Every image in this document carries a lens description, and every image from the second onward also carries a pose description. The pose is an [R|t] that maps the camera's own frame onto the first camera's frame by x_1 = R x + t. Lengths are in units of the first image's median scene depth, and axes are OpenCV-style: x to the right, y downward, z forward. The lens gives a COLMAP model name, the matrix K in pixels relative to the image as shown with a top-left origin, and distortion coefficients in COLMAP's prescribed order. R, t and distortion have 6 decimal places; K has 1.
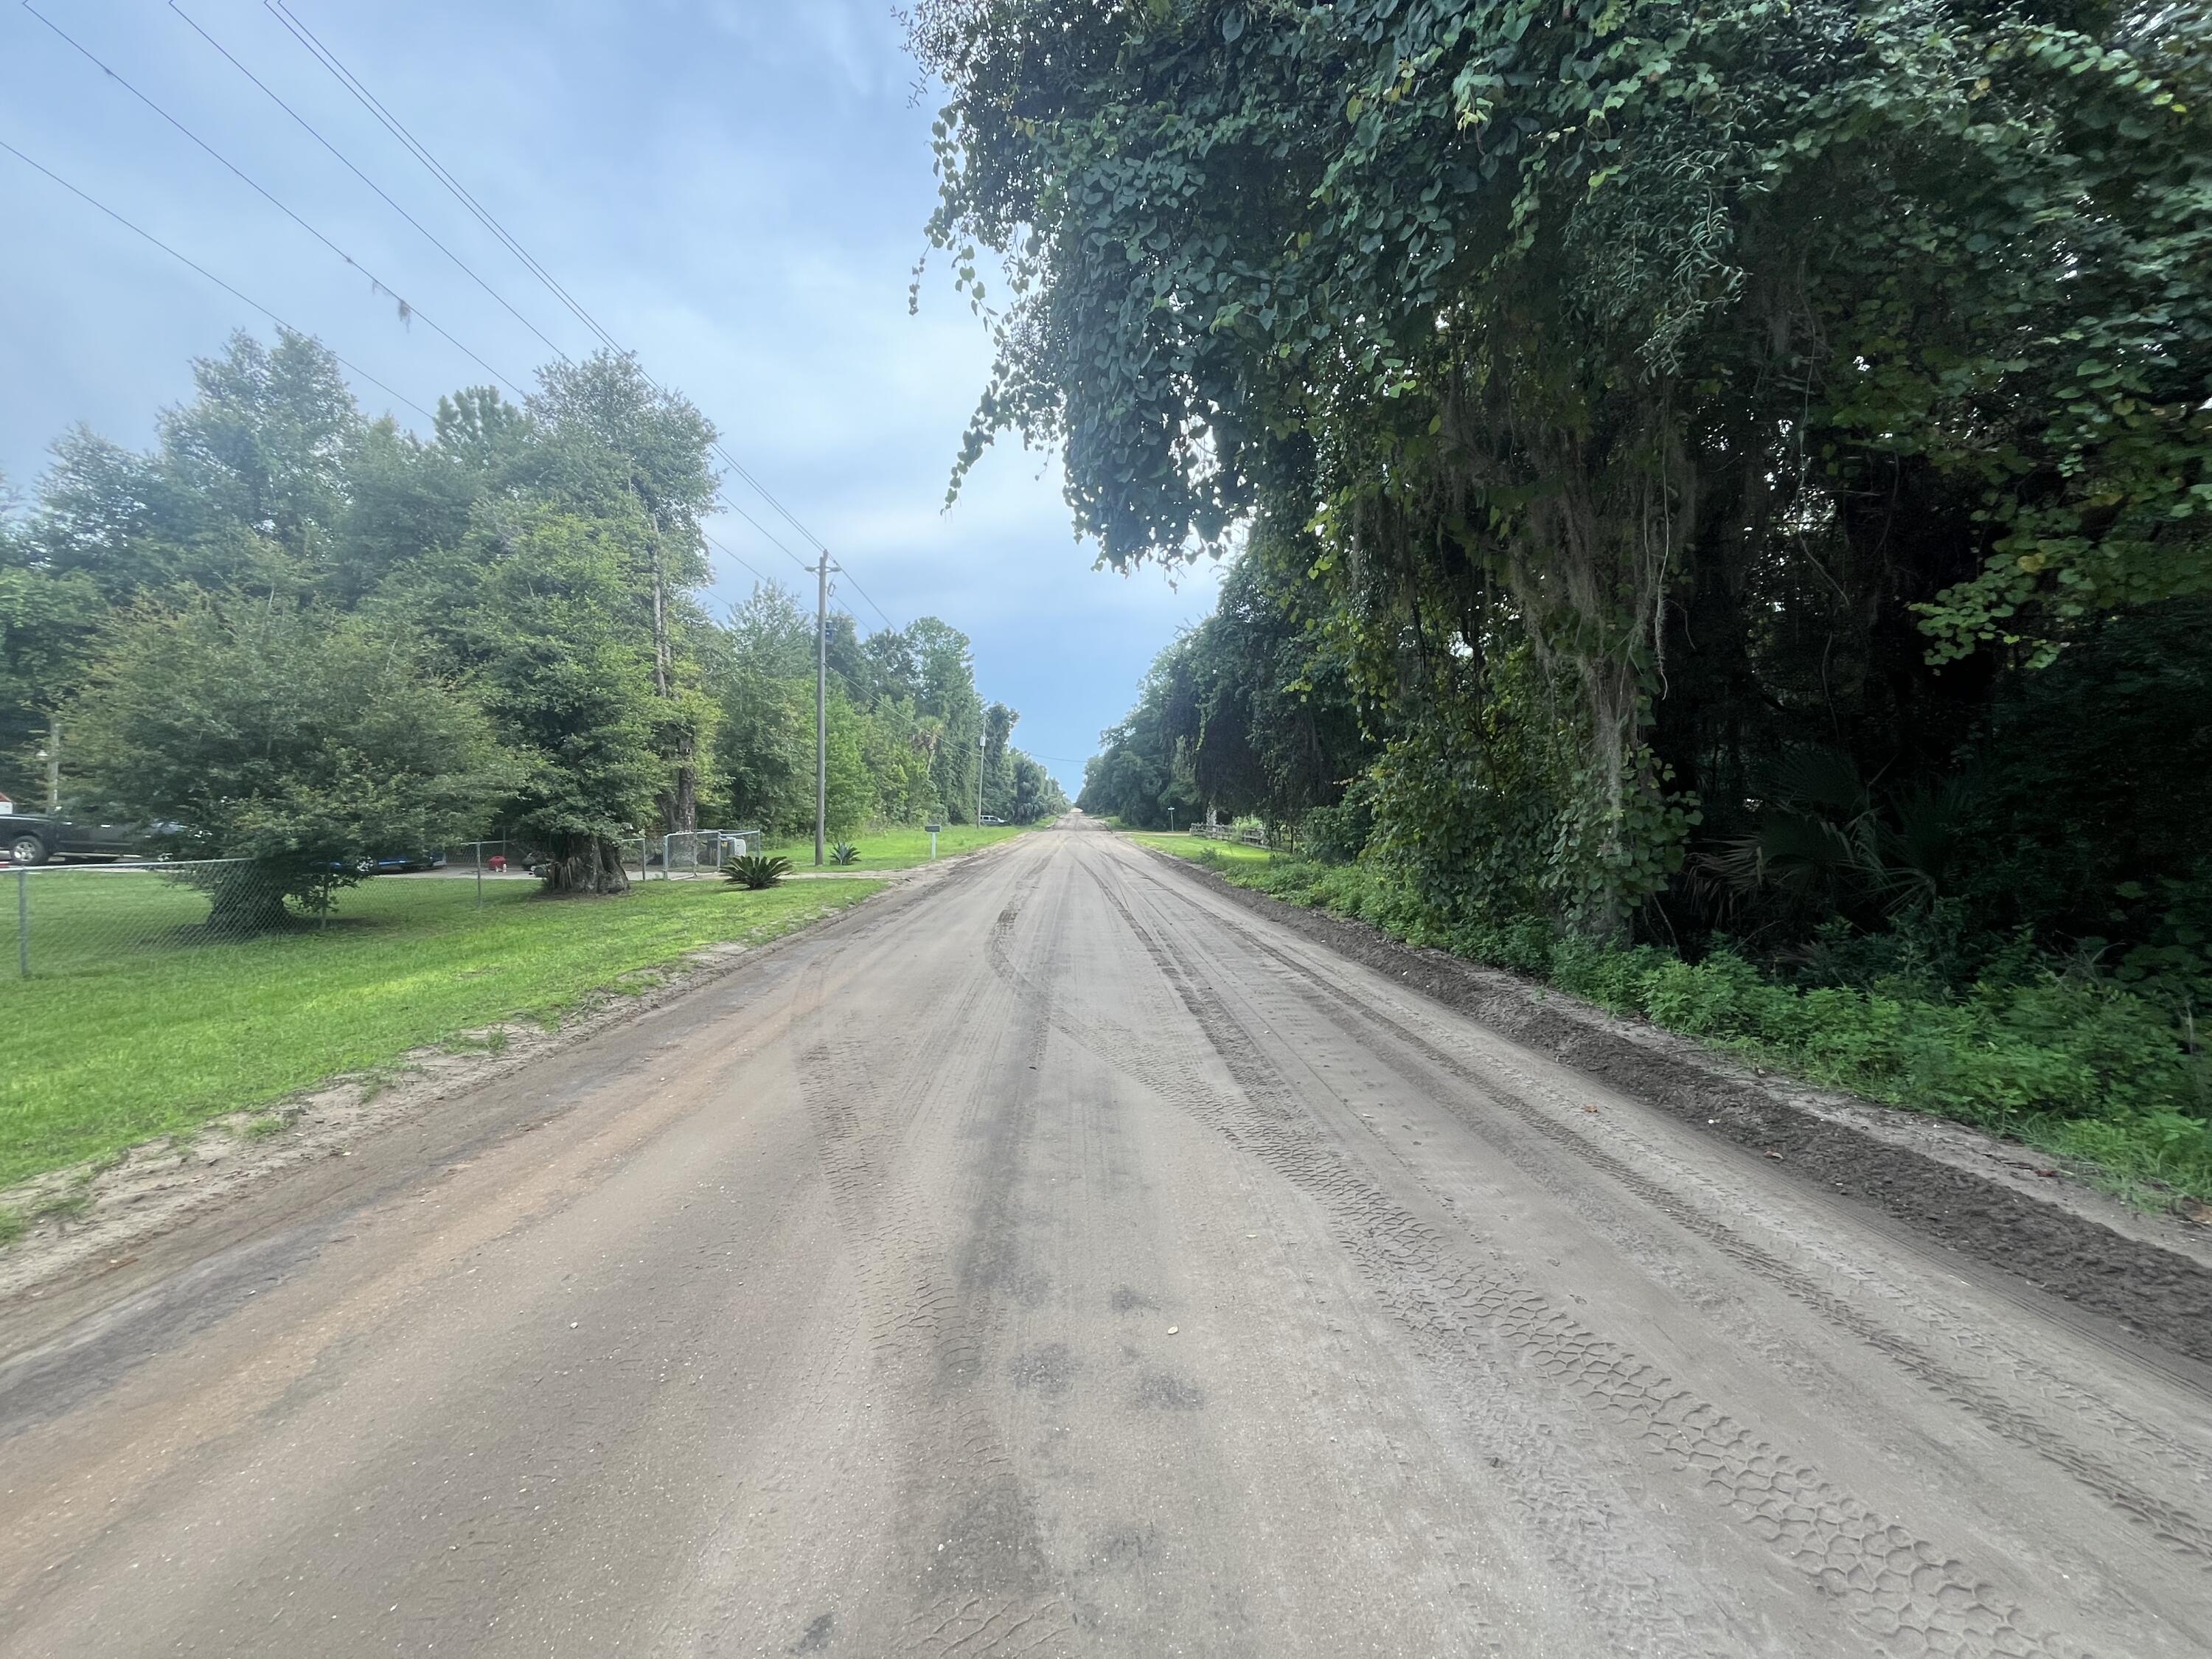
lens RADIAL K [[890.0, 0, 1107.0], [0, 890.0, 820.4], [0, 0, 1]] dist [-0.001810, -0.000145]
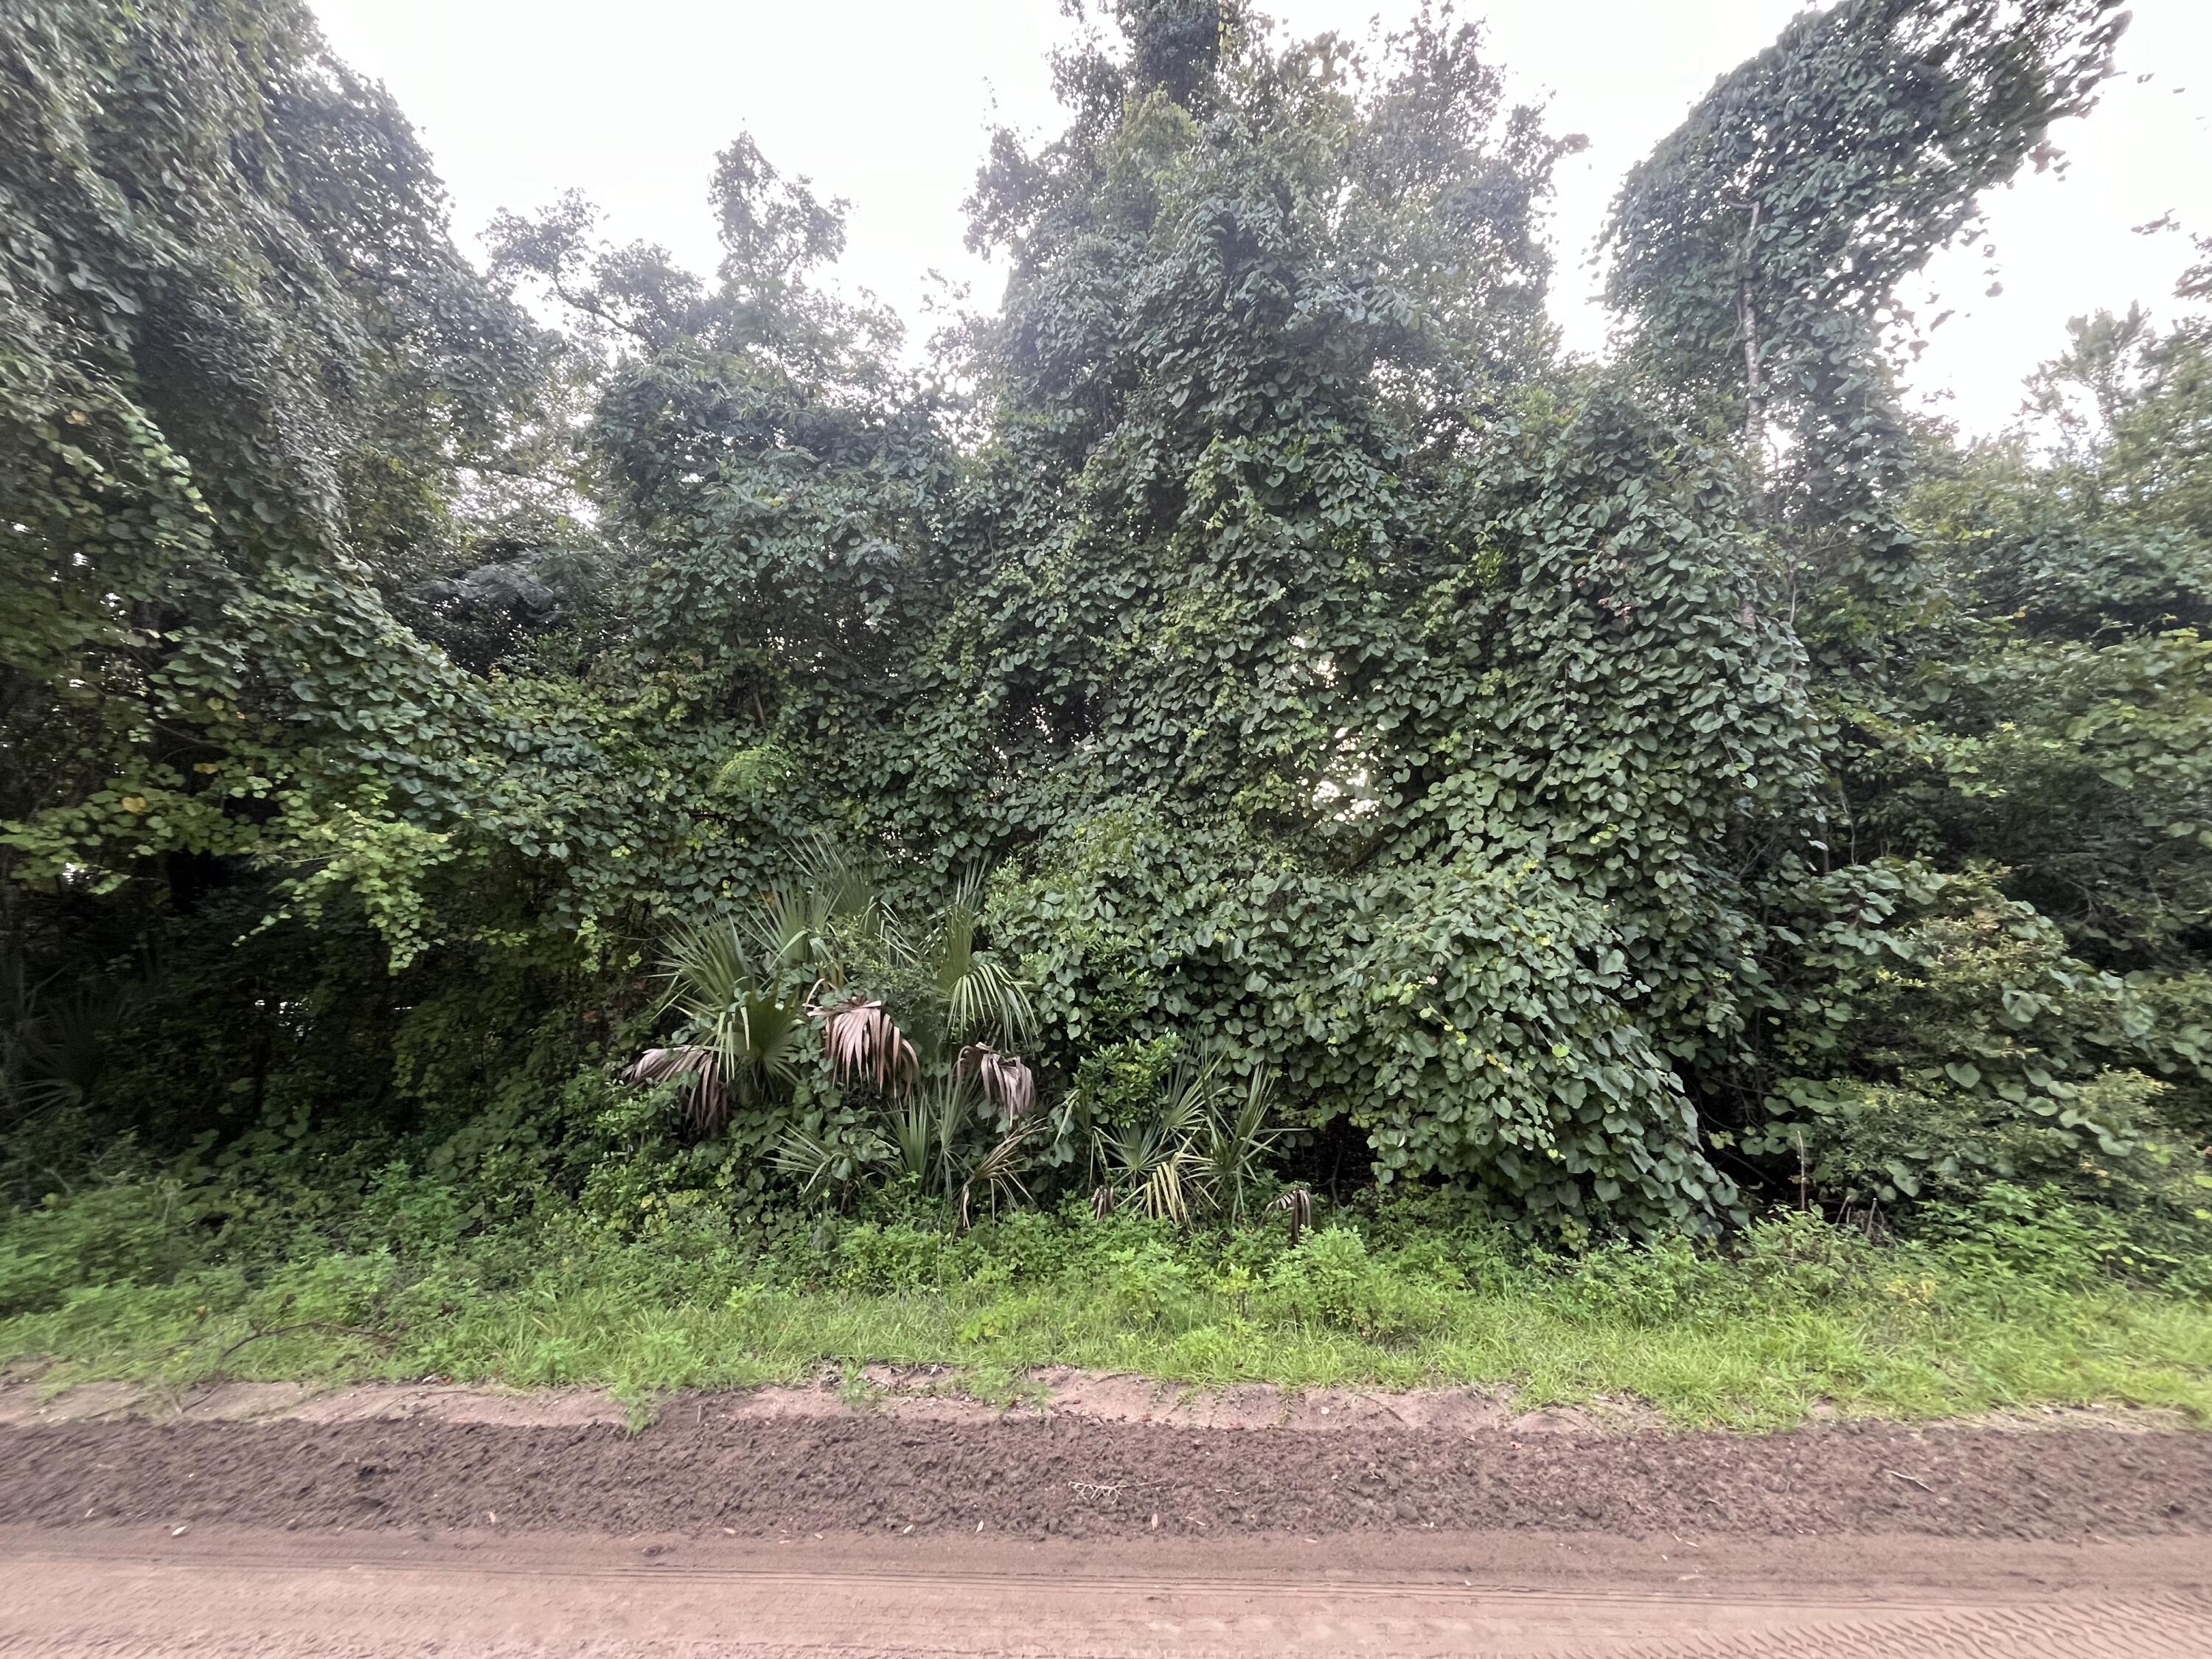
lens RADIAL K [[890.0, 0, 1102.9], [0, 890.0, 823.0], [0, 0, 1]] dist [-0.000906, -0.000539]
pose [[0.097098, 0.195173, 0.975950, 0.020249], [0.017214, 0.980108, -0.197718, -0.008481], [-0.995126, 0.035998, 0.091806, -0.217606]]
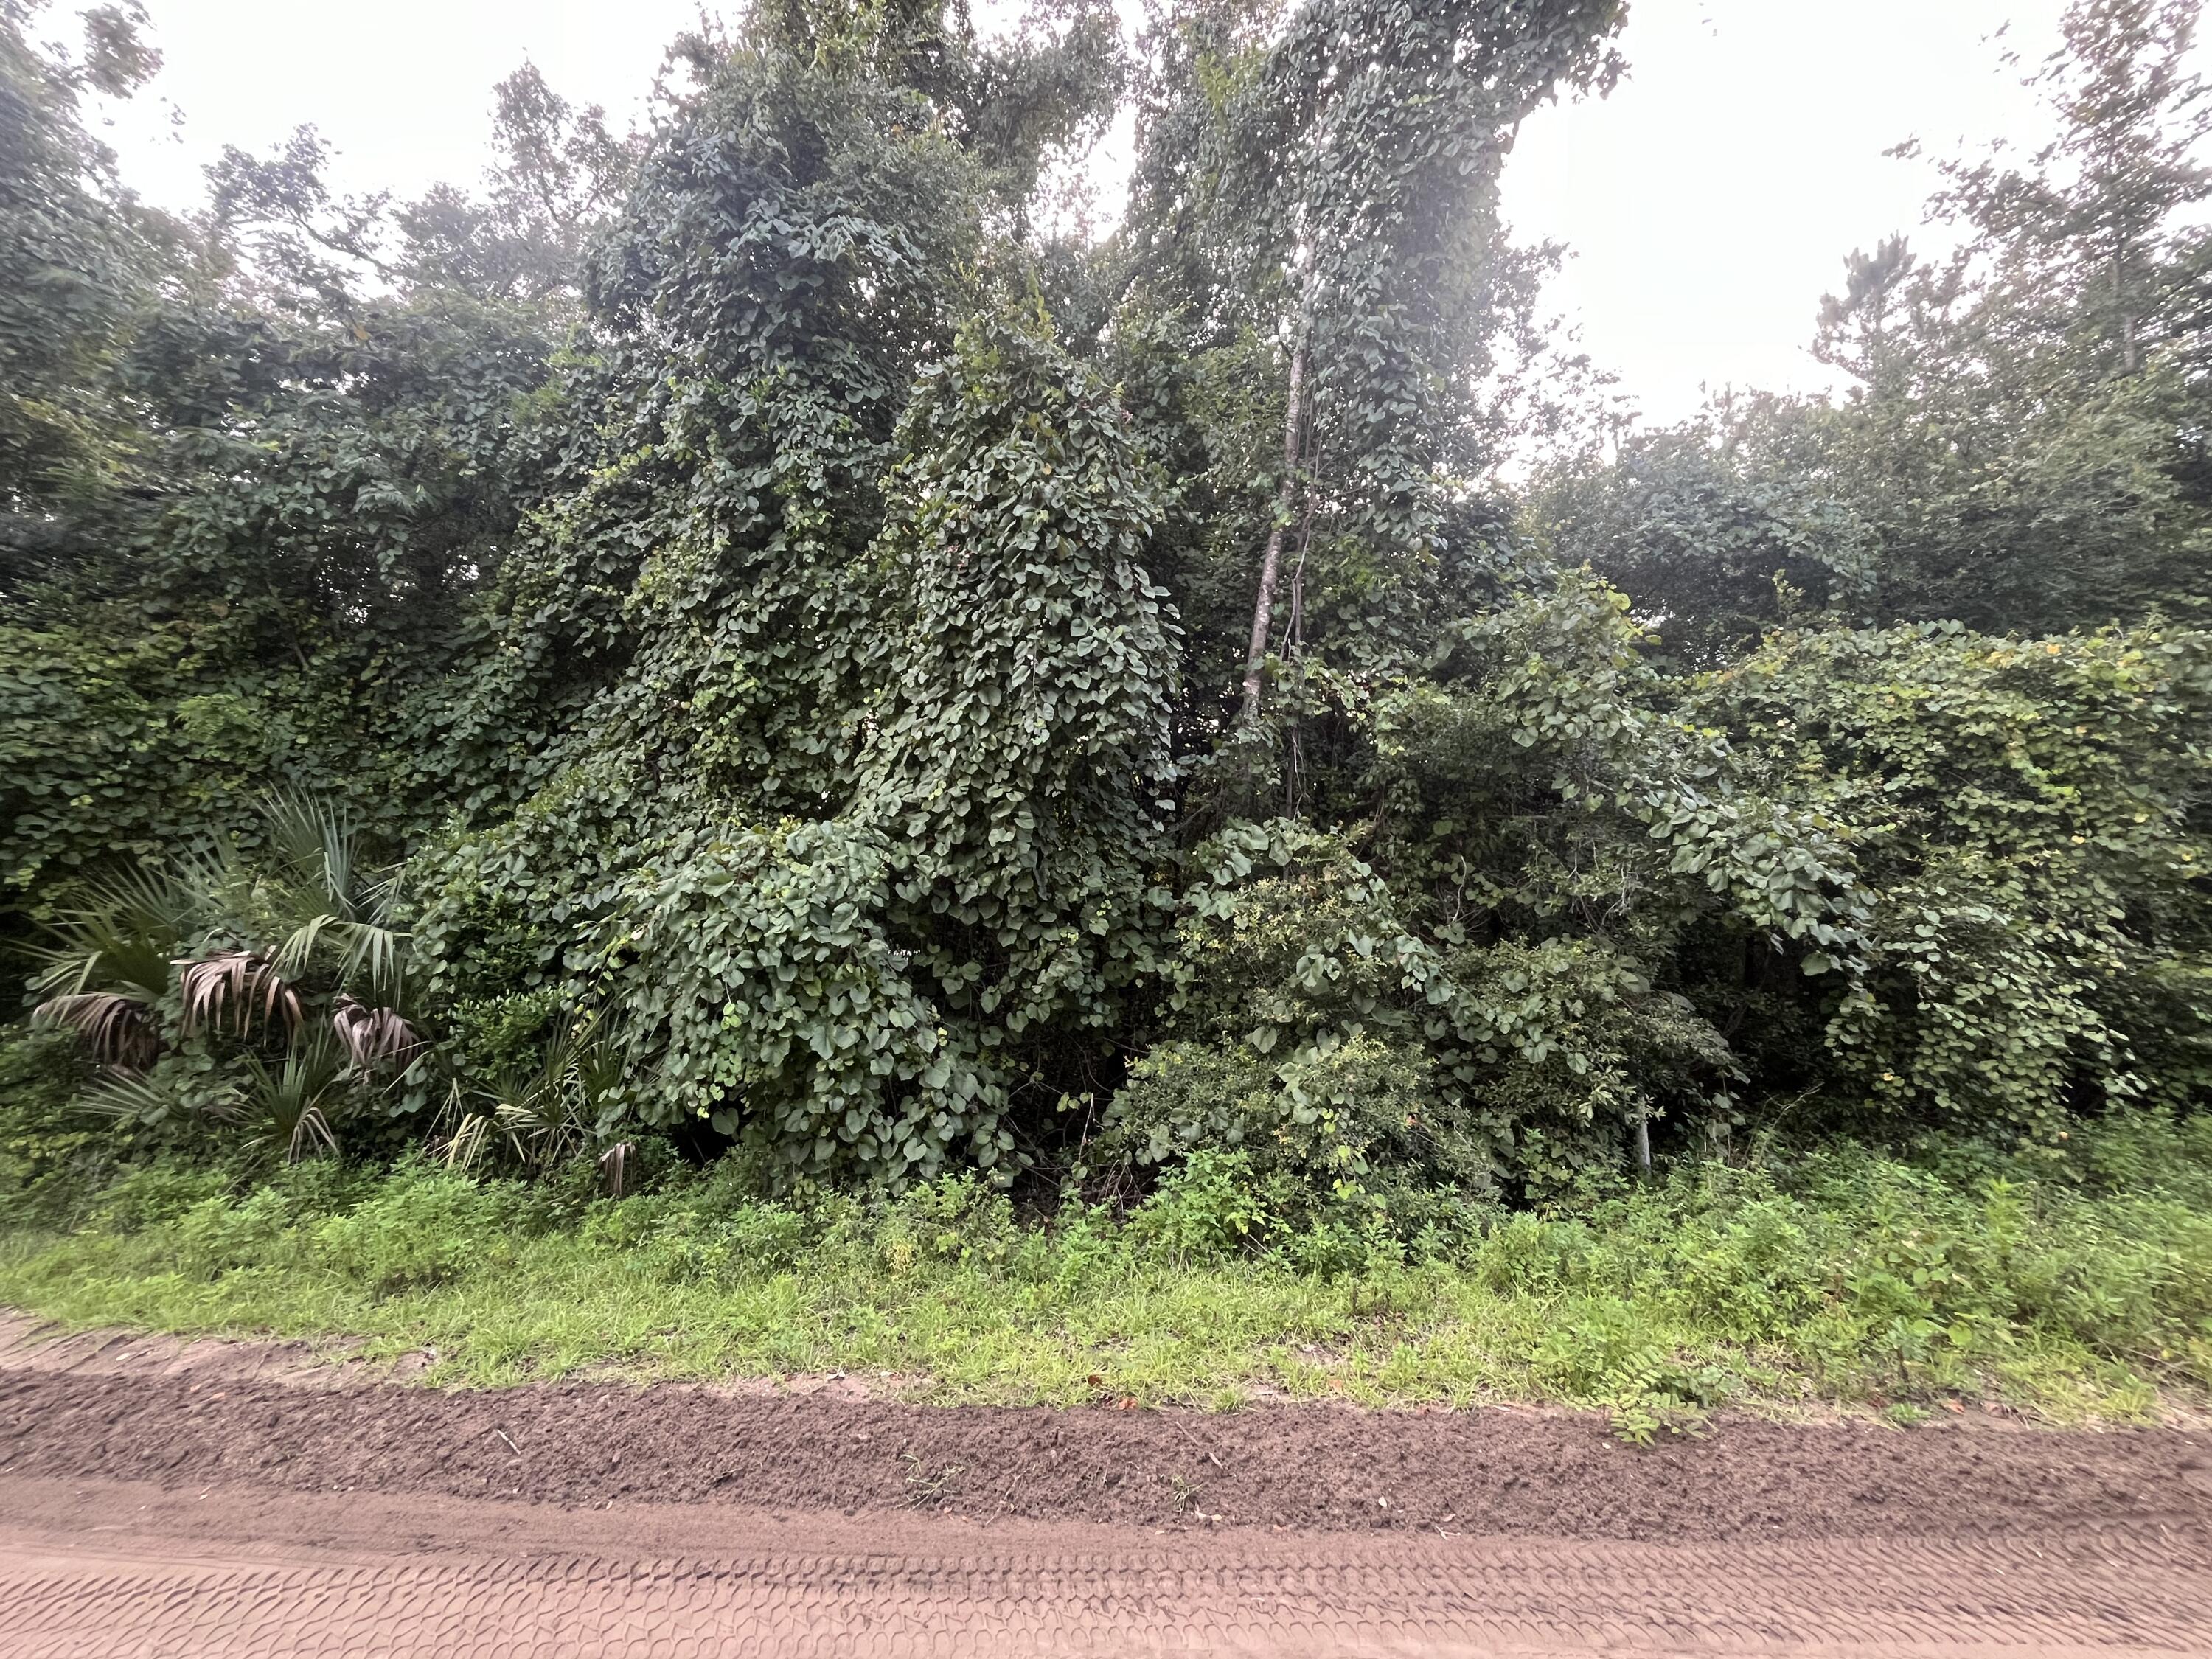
lens RADIAL K [[890.0, 0, 1102.9], [0, 890.0, 823.0], [0, 0, 1]] dist [-0.000906, -0.000539]
pose [[0.117223, 0.150528, 0.981631, 0.094343], [0.004706, 0.988351, -0.152121, -0.002016], [-0.993094, 0.022451, 0.115149, -0.775763]]
